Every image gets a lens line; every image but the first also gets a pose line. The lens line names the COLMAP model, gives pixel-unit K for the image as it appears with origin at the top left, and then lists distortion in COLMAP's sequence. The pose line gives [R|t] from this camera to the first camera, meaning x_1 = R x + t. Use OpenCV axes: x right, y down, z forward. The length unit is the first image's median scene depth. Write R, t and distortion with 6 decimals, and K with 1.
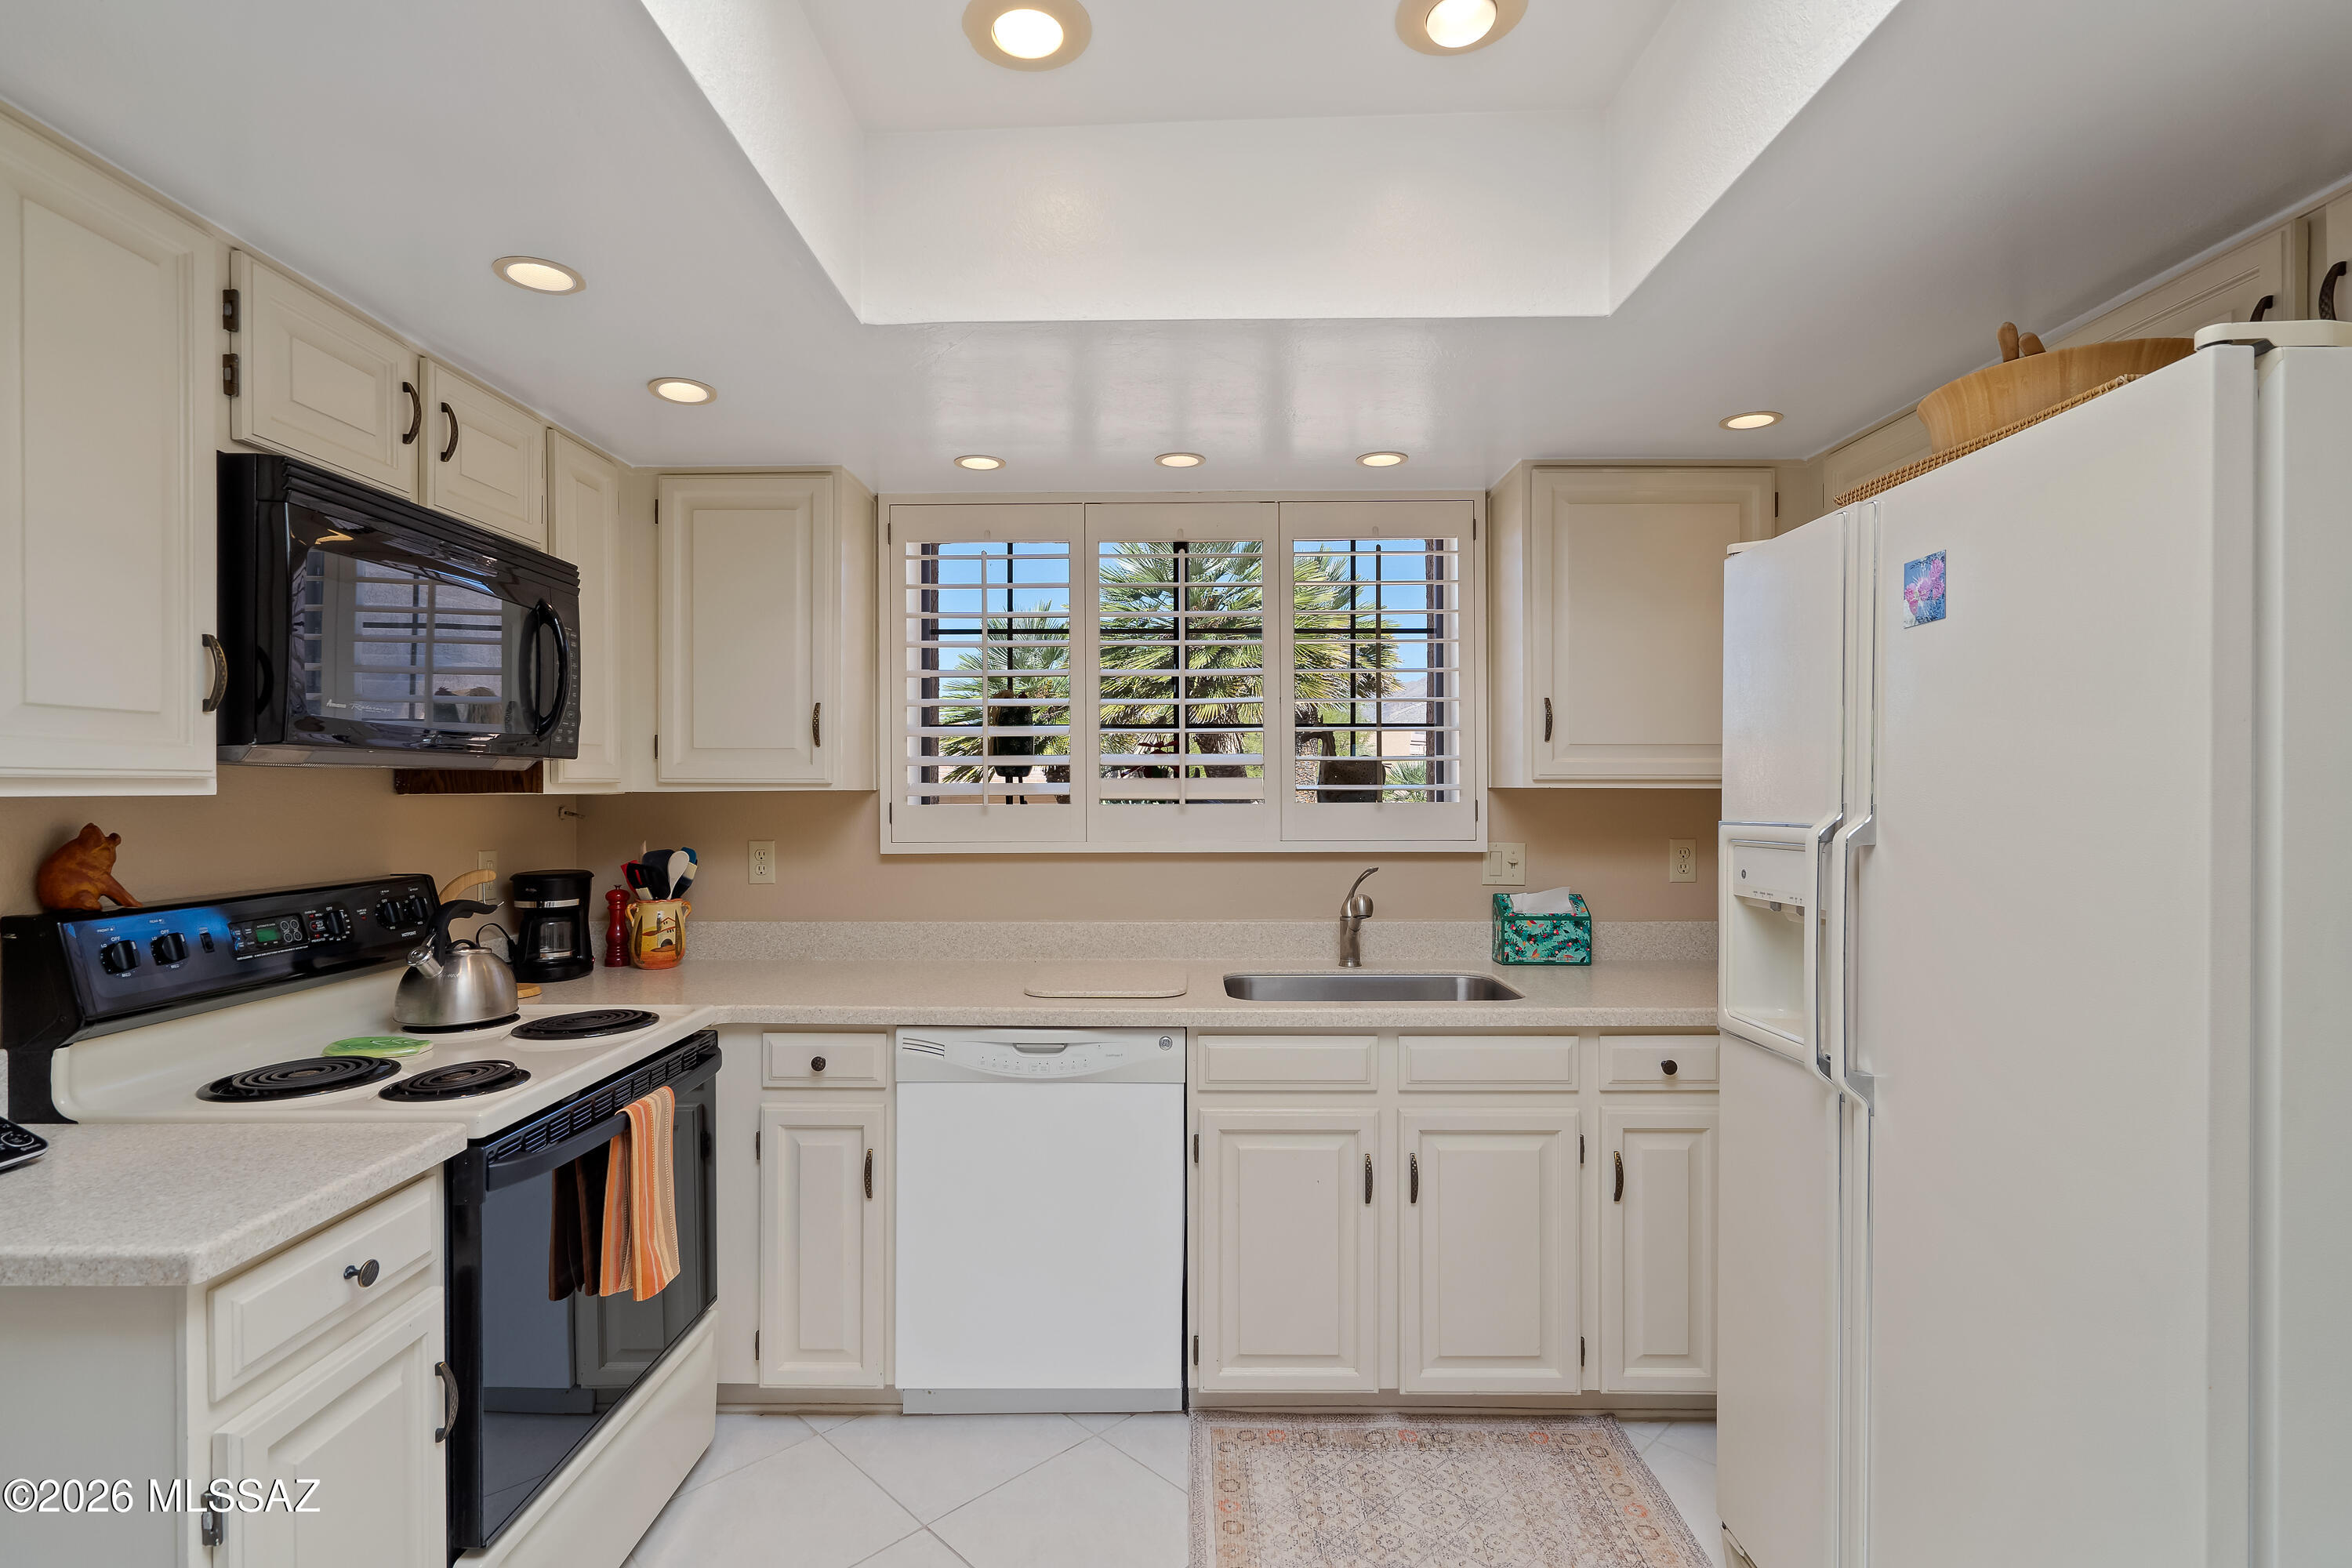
lens RADIAL K [[1117.1, 0, 1174.7], [0, 1117.1, 793.5], [0, 0, 1]] dist [-0.000219, 0.001004]
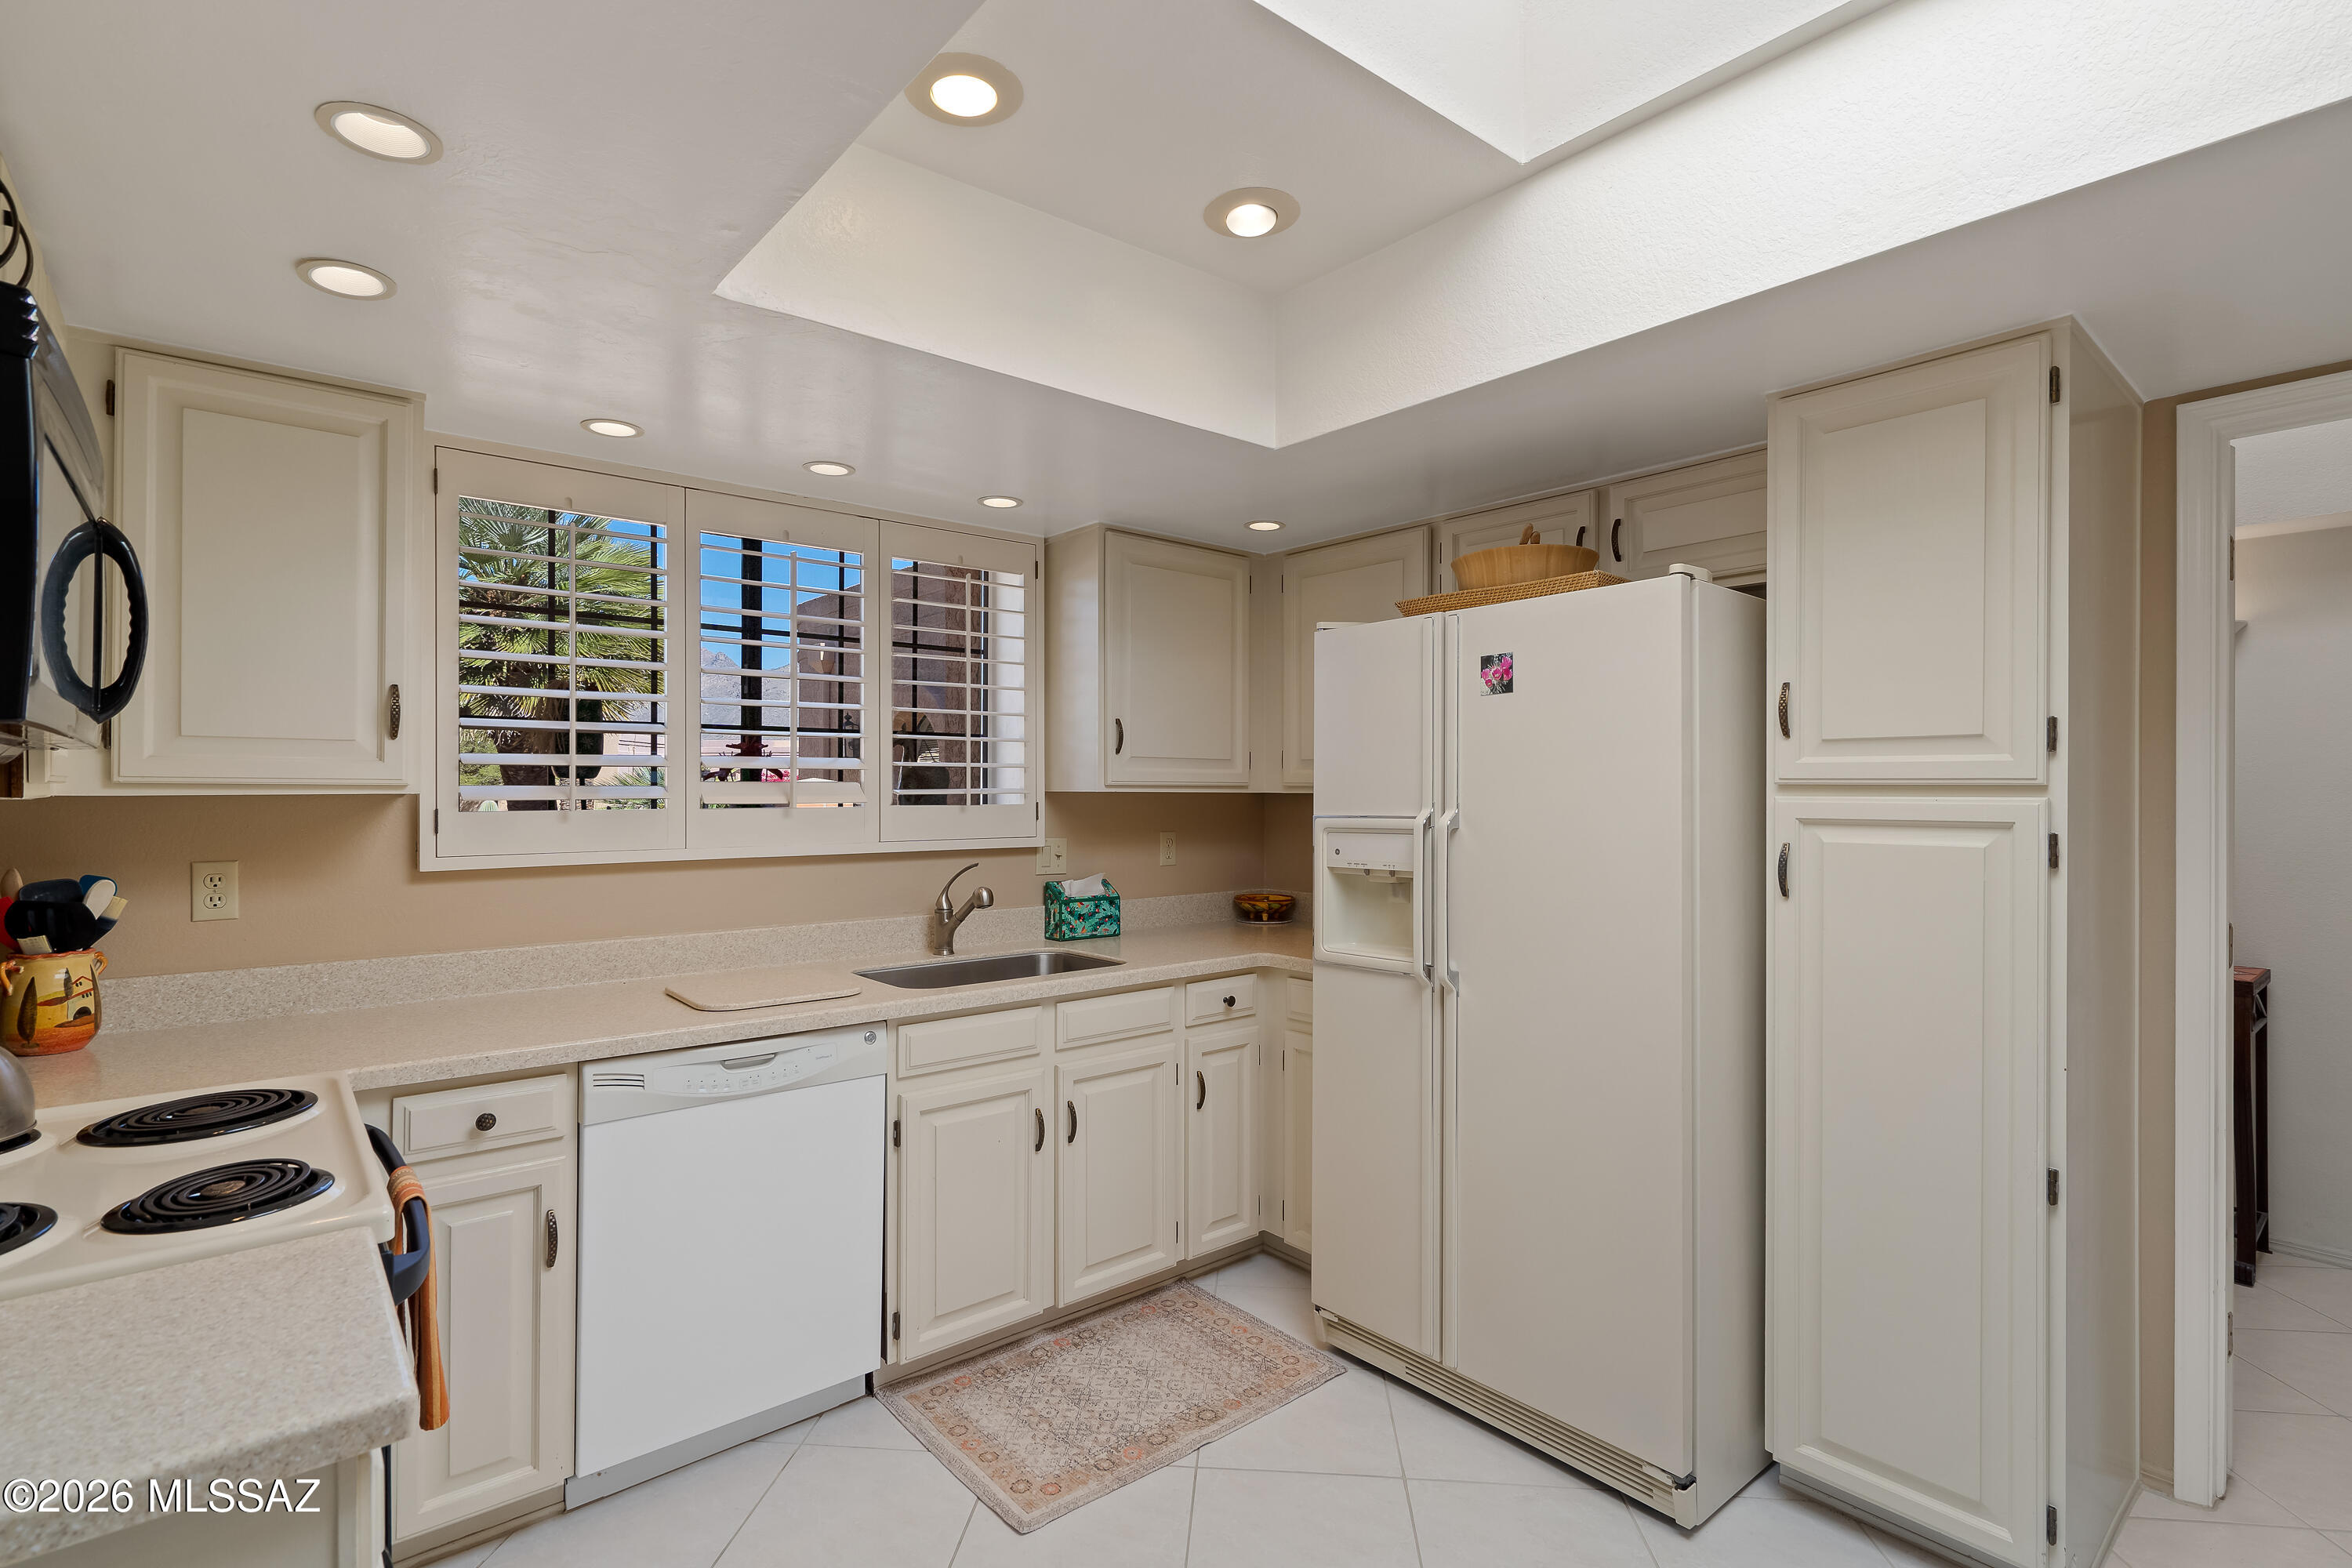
lens RADIAL K [[1117.1, 0, 1170.3], [0, 1117.1, 793.9], [0, 0, 1]] dist [-0.000219, 0.001004]
pose [[0.755968, -0.000163, 0.654609, -0.470106], [0.001200, 0.999999, -0.001137, -0.001609], [-0.654608, 0.001644, 0.755967, 0.034062]]
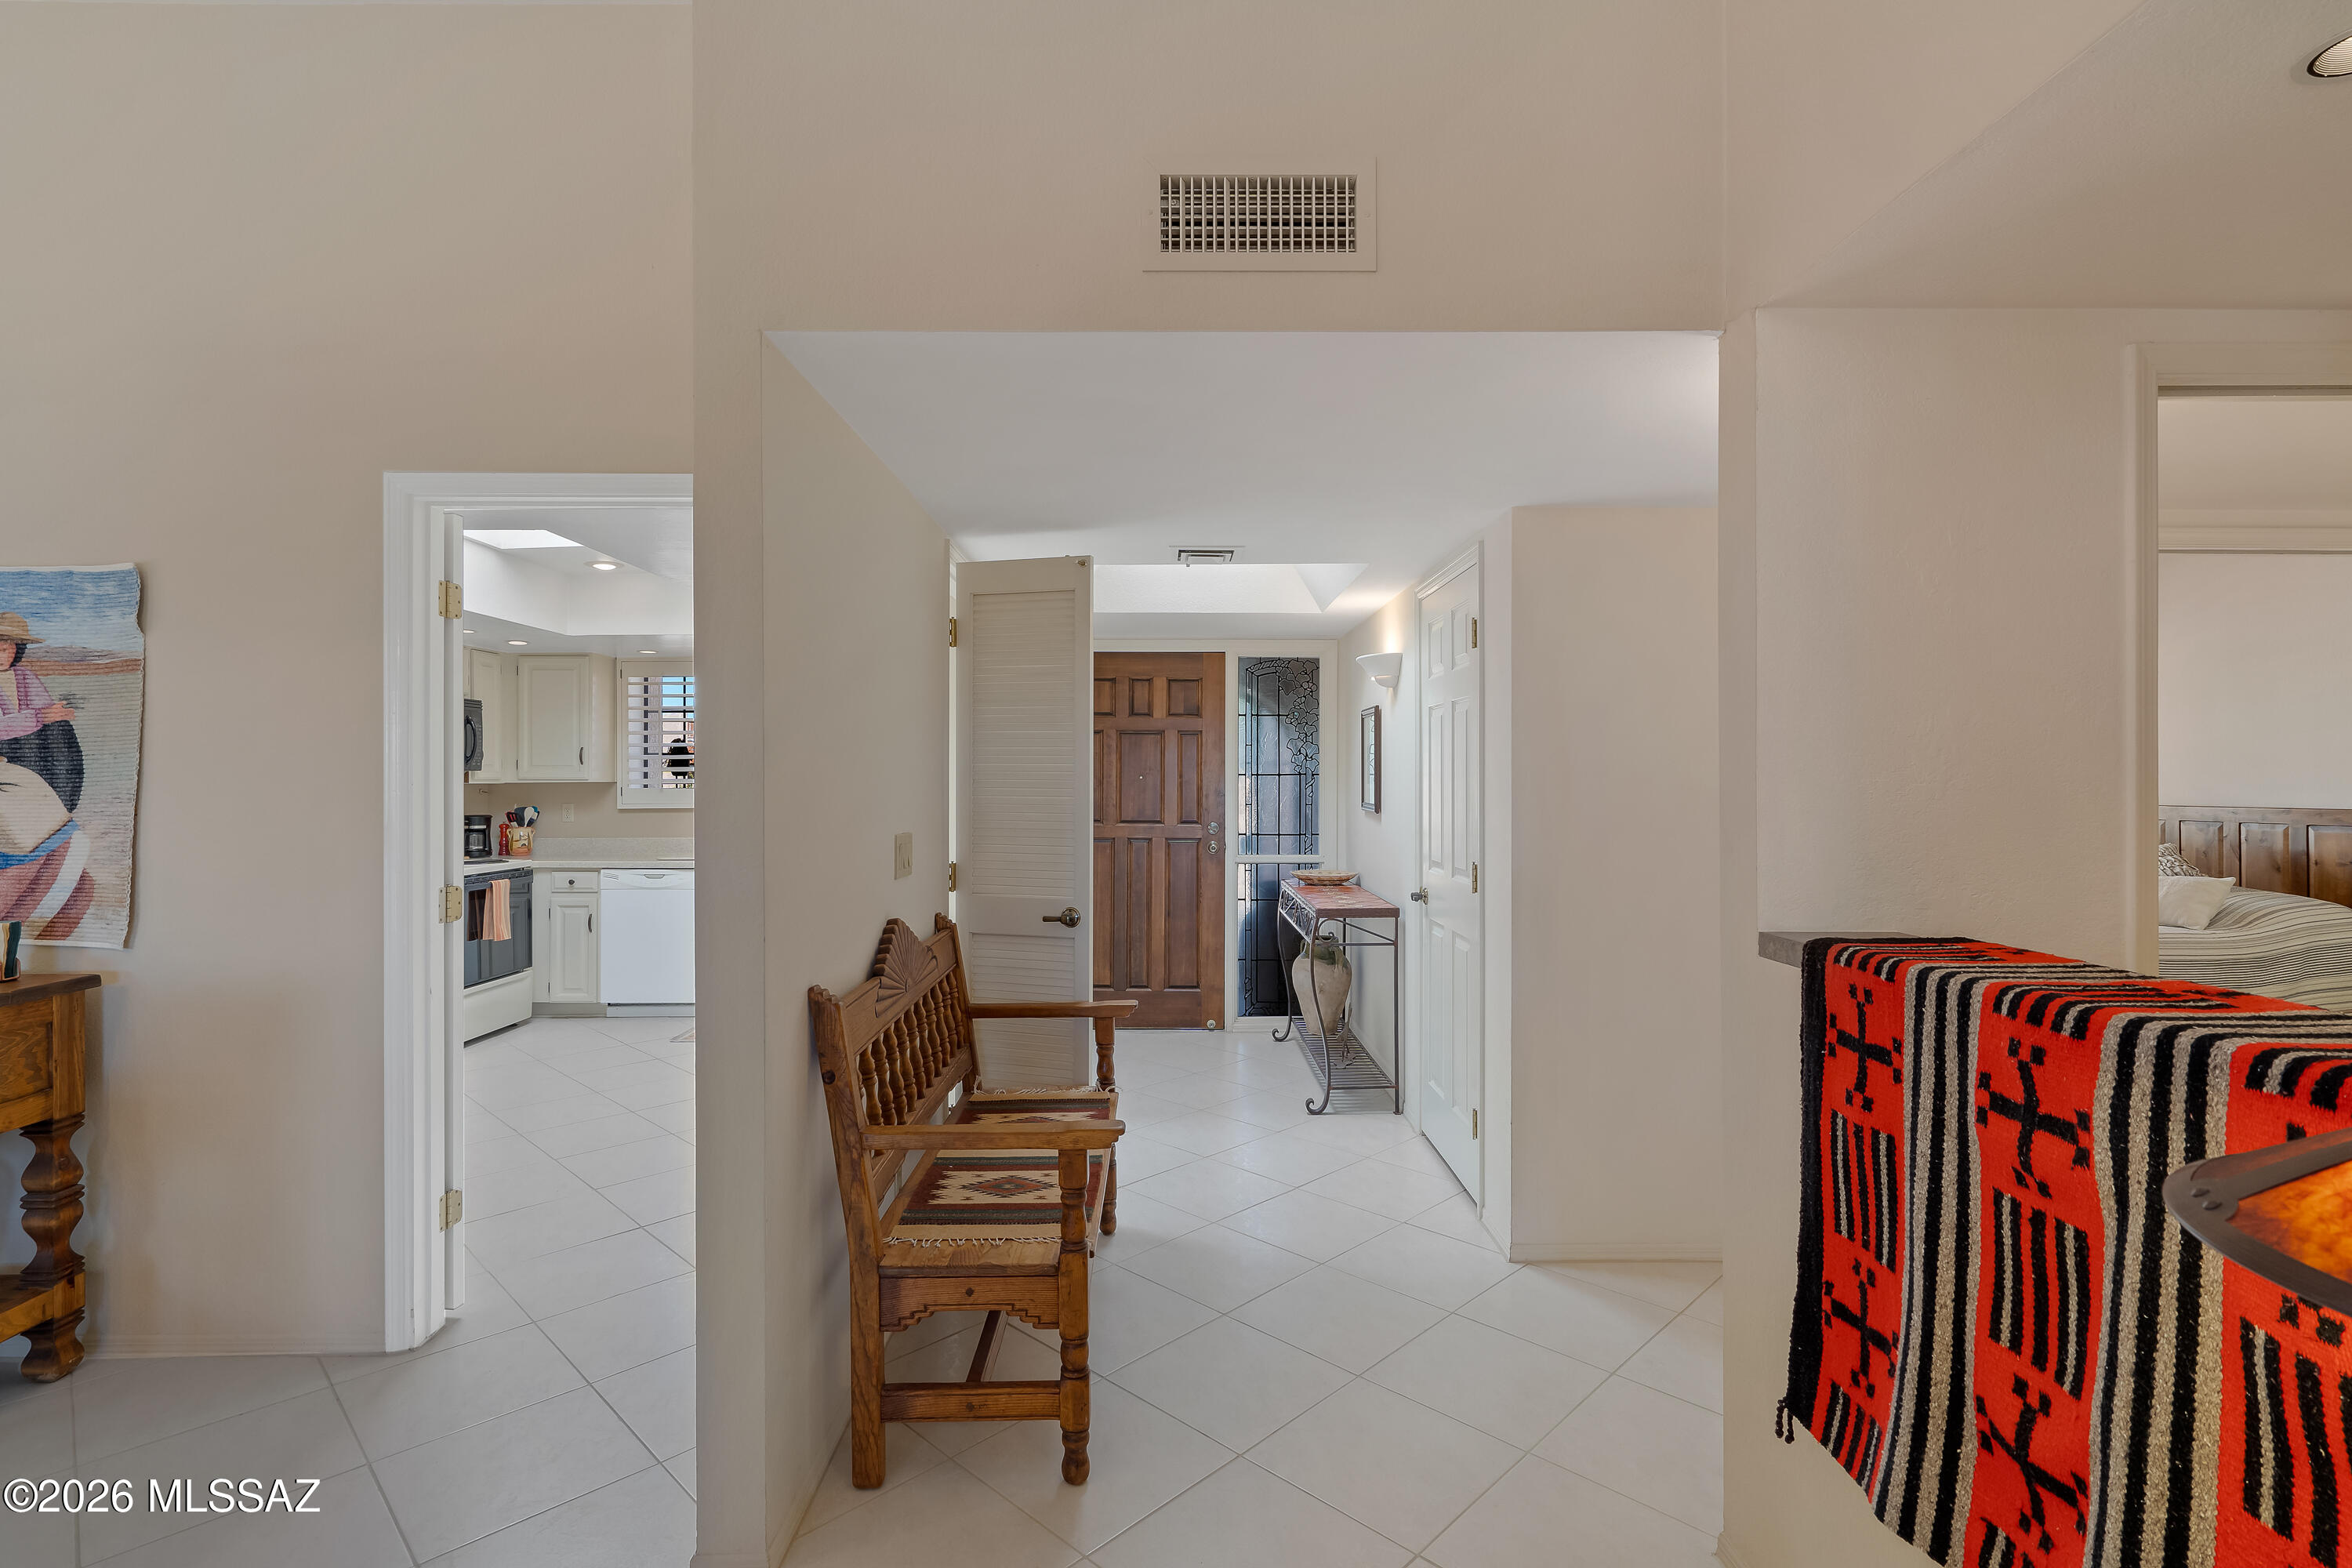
lens RADIAL K [[1117.1, 0, 1179.9], [0, 1117.1, 782.1], [0, 0, 1]] dist [-0.000219, 0.001004]
pose [[0.999755, -0.001420, 0.022079, 1.089119], [0.001523, 0.999988, -0.004618, 0.012084], [-0.022072, 0.004650, 0.999746, -1.732865]]
